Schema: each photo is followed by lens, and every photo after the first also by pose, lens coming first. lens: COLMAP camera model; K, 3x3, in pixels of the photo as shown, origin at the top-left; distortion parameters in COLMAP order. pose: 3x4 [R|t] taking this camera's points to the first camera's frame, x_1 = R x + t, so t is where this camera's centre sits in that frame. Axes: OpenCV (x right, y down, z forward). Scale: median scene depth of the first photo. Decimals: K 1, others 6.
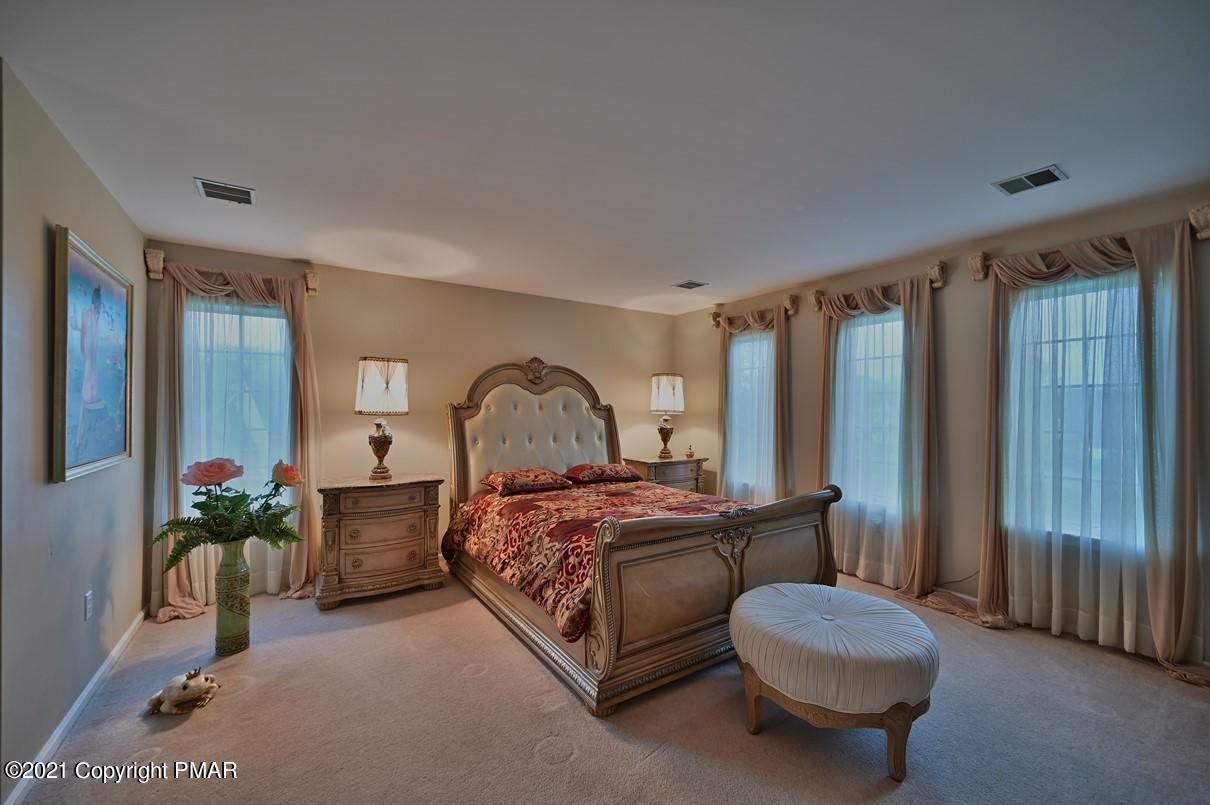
lens RADIAL K [[478.0, 0, 606.4], [0, 478.0, 405.3], [0, 0, 1]] dist [-0.001730, -0.000260]
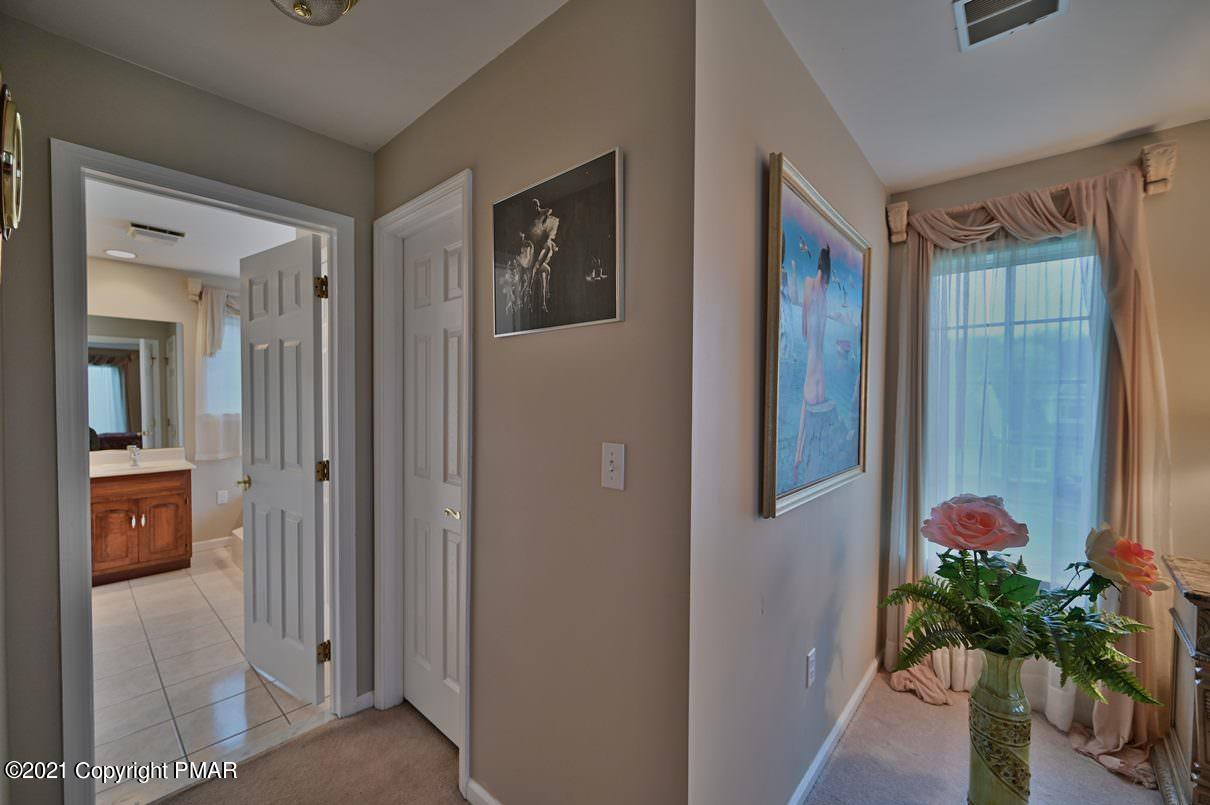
lens RADIAL K [[478.0, 0, 607.9], [0, 478.0, 405.2], [0, 0, 1]] dist [-0.001730, -0.000260]
pose [[0.253953, 0.021495, -0.966978, -0.318713], [-0.005385, 0.999769, 0.020810, -0.012289], [0.967202, -0.000078, 0.254010, 0.358494]]
